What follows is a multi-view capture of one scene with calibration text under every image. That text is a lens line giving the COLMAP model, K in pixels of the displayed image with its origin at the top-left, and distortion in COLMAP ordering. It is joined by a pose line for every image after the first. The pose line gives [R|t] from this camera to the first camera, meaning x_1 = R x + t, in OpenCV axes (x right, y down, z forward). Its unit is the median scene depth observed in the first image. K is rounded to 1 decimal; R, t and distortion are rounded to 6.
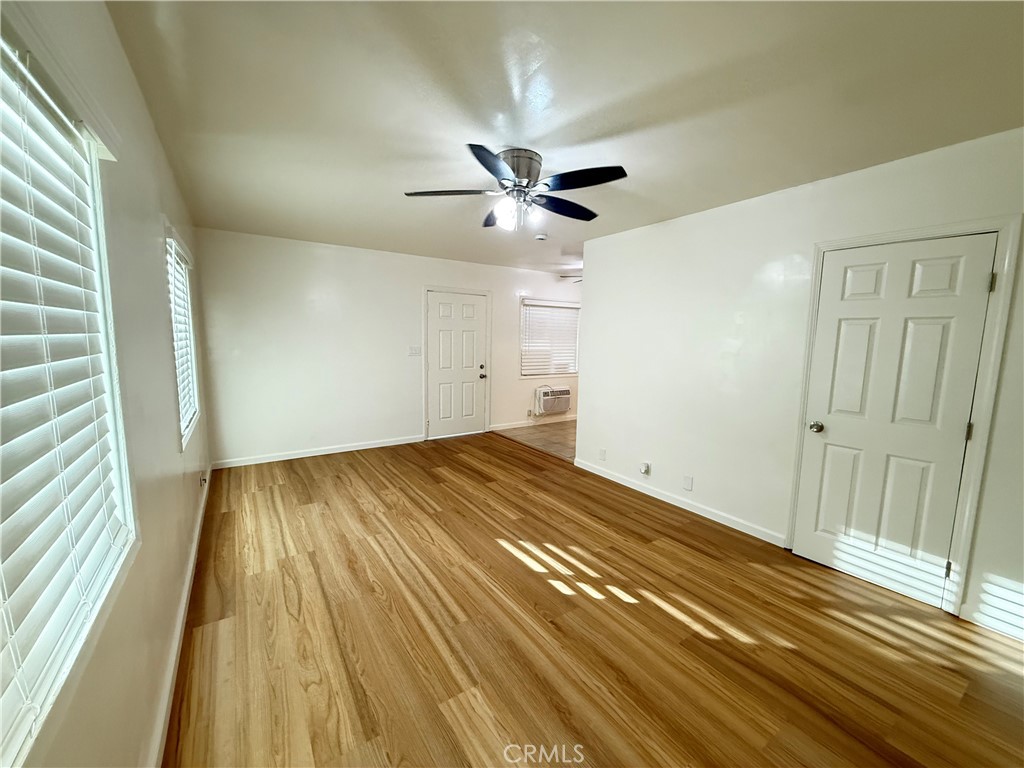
lens RADIAL K [[404.4, 0, 505.1], [0, 404.4, 379.6], [0, 0, 1]] dist [-0.002110, 0.000059]
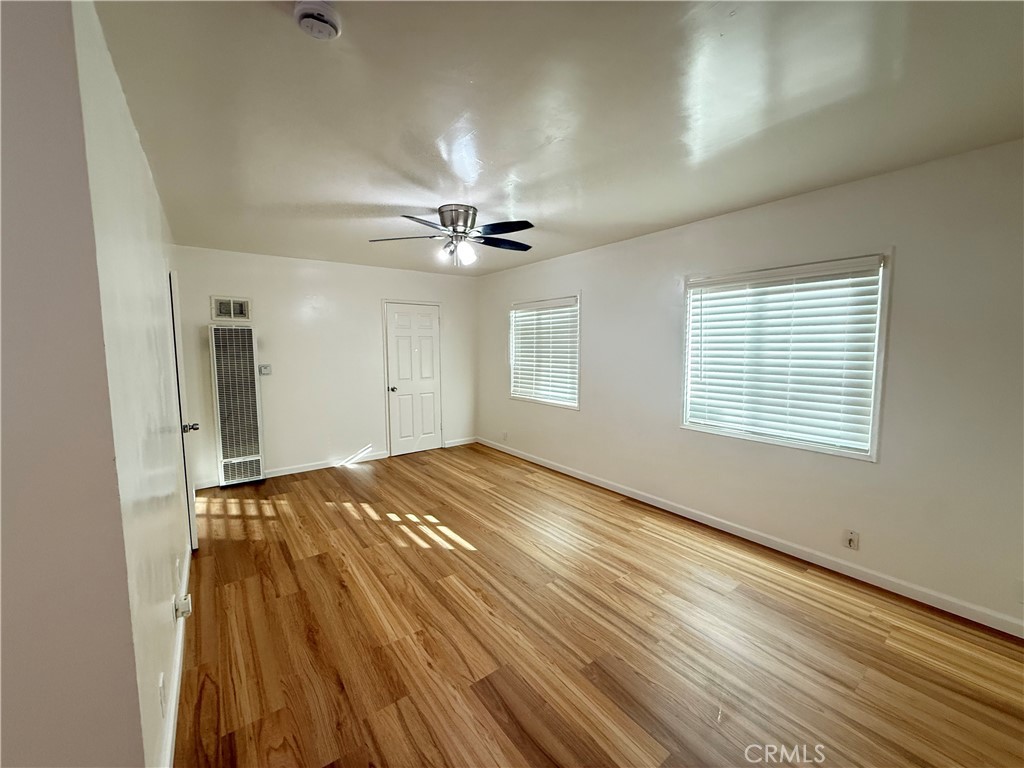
lens RADIAL K [[404.4, 0, 505.6], [0, 404.4, 383.1], [0, 0, 1]] dist [-0.002110, 0.000059]
pose [[-0.998736, -0.007839, -0.049657, -0.040127], [-0.017592, 0.979811, 0.199149, -0.195051], [0.047093, 0.199771, -0.978710, 1.696143]]
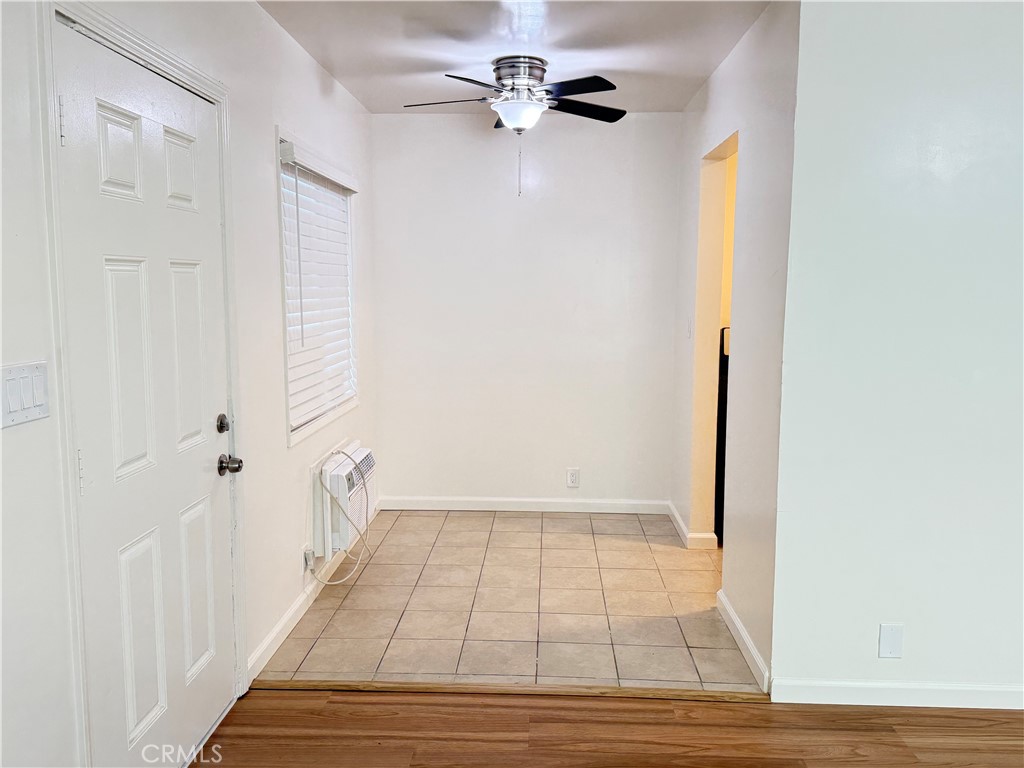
lens RADIAL K [[834.0, 0, 508.9], [0, 834.0, 382.0], [0, 0, 1]] dist [0.000029, -0.005012]
pose [[0.598014, -0.109486, 0.793973, -0.601165], [0.096017, 0.993278, 0.064649, -0.127650], [-0.795714, 0.037574, 0.604506, 1.084192]]
